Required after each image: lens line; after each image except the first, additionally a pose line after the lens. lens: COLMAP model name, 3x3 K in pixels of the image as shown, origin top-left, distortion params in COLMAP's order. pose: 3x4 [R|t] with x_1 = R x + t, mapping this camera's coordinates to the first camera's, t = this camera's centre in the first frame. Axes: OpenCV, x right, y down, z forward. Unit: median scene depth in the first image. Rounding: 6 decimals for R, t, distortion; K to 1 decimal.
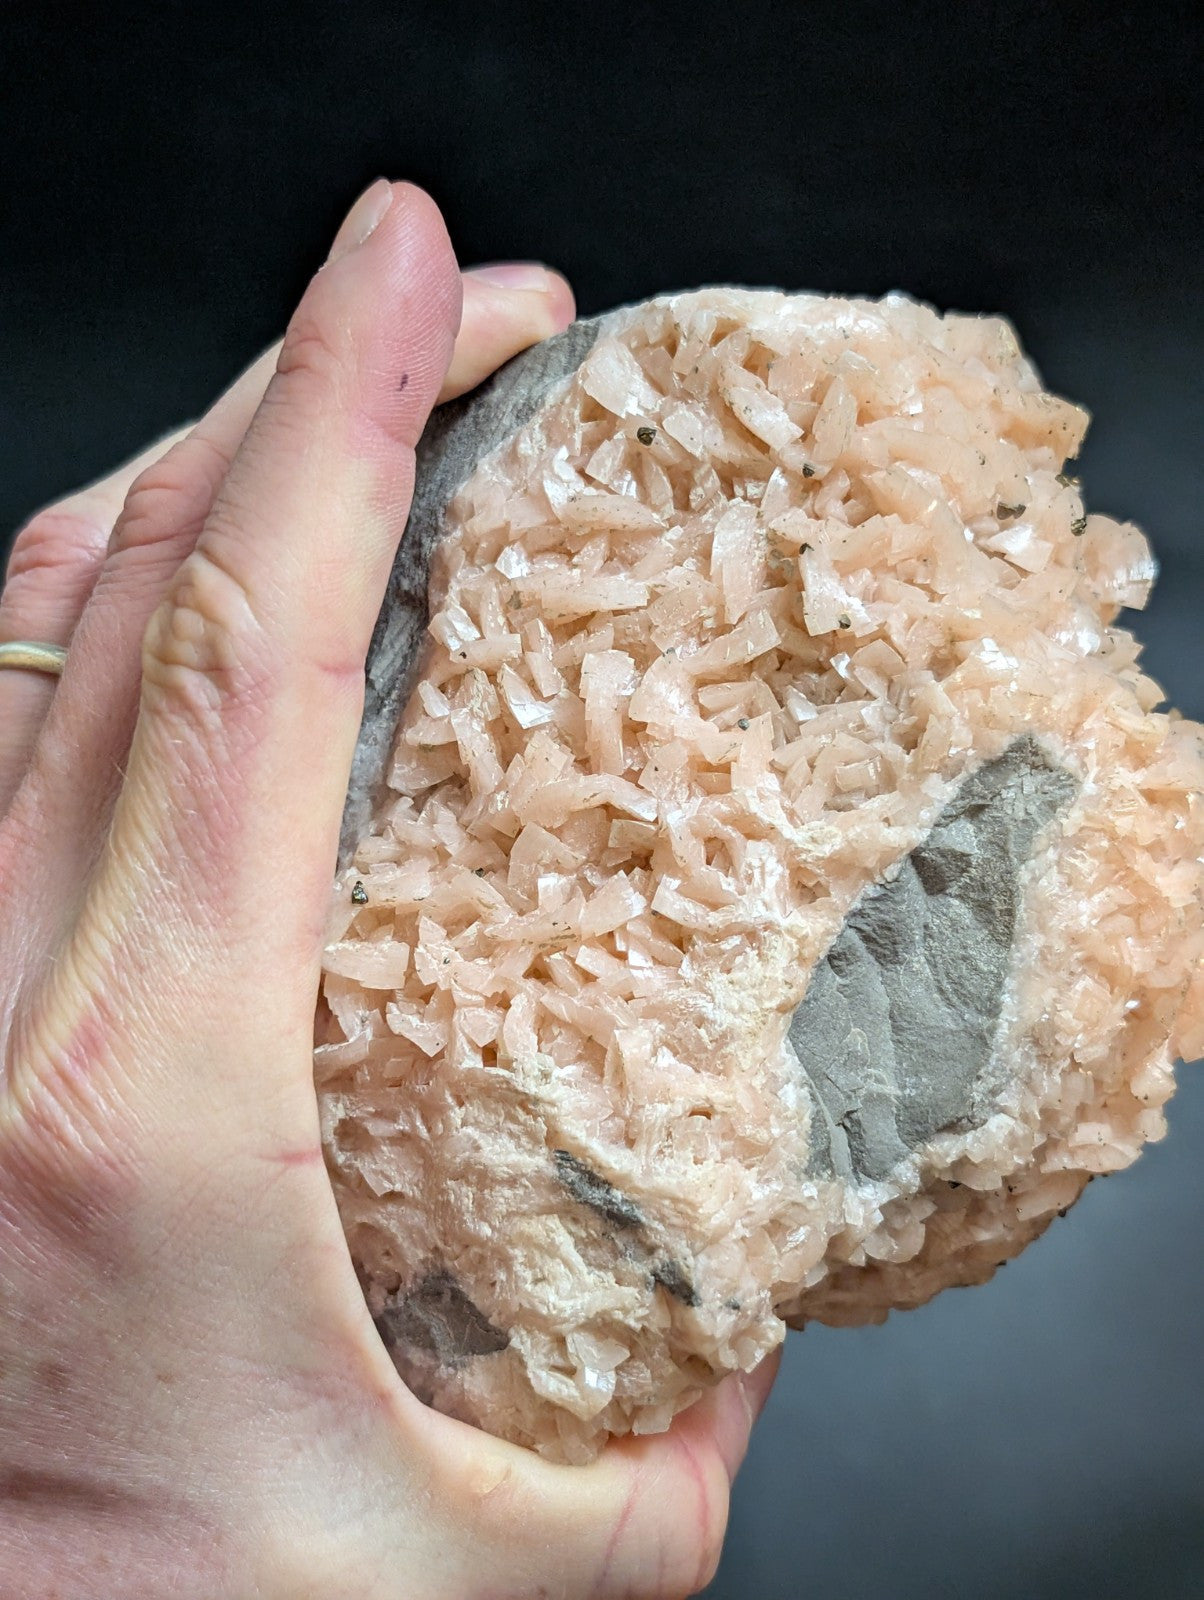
lens RADIAL K [[2297.3, 0, 608.5], [0, 2297.3, 829.3], [0, 0, 1]] dist [0.328195, -1.394642]
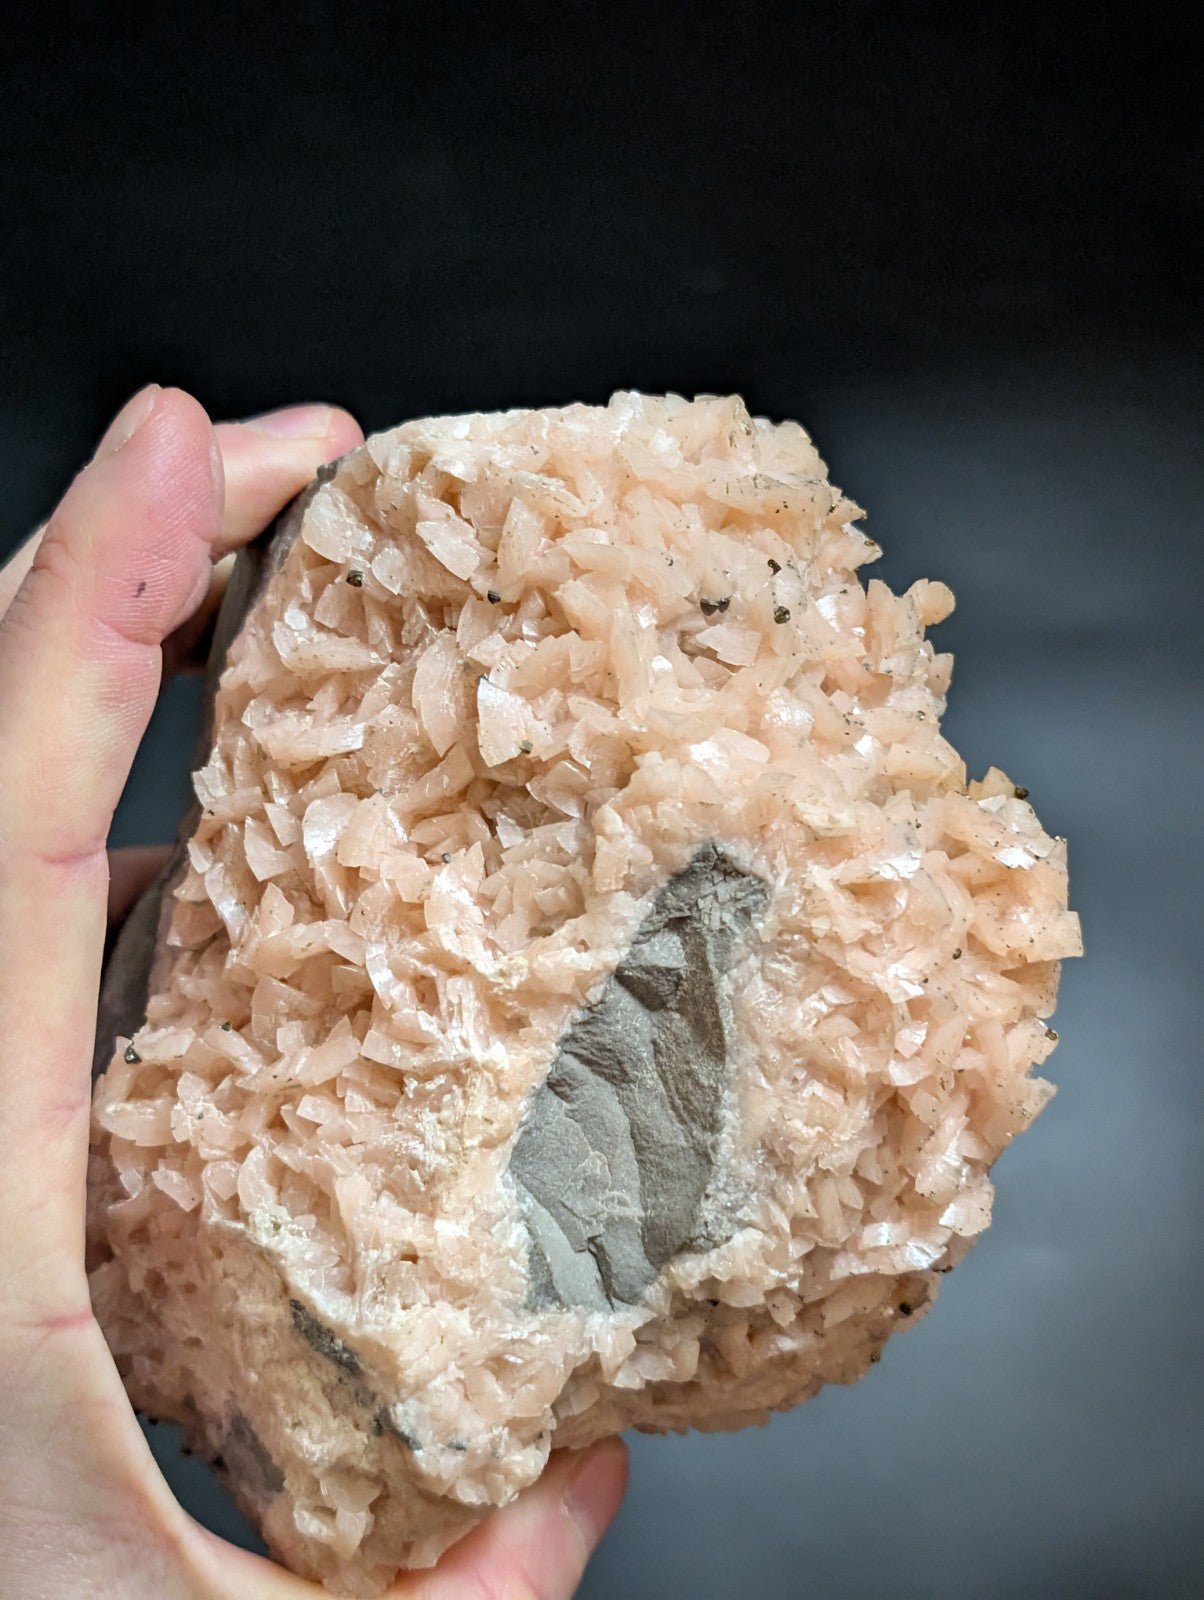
lens RADIAL K [[2297.3, 0, 608.5], [0, 2297.3, 829.3], [0, 0, 1]] dist [0.328195, -1.394642]
pose [[0.952419, -0.103015, -0.286855, 0.413901], [0.109116, 0.994015, 0.005319, -0.055936], [0.284590, -0.036366, 0.957959, 0.059819]]
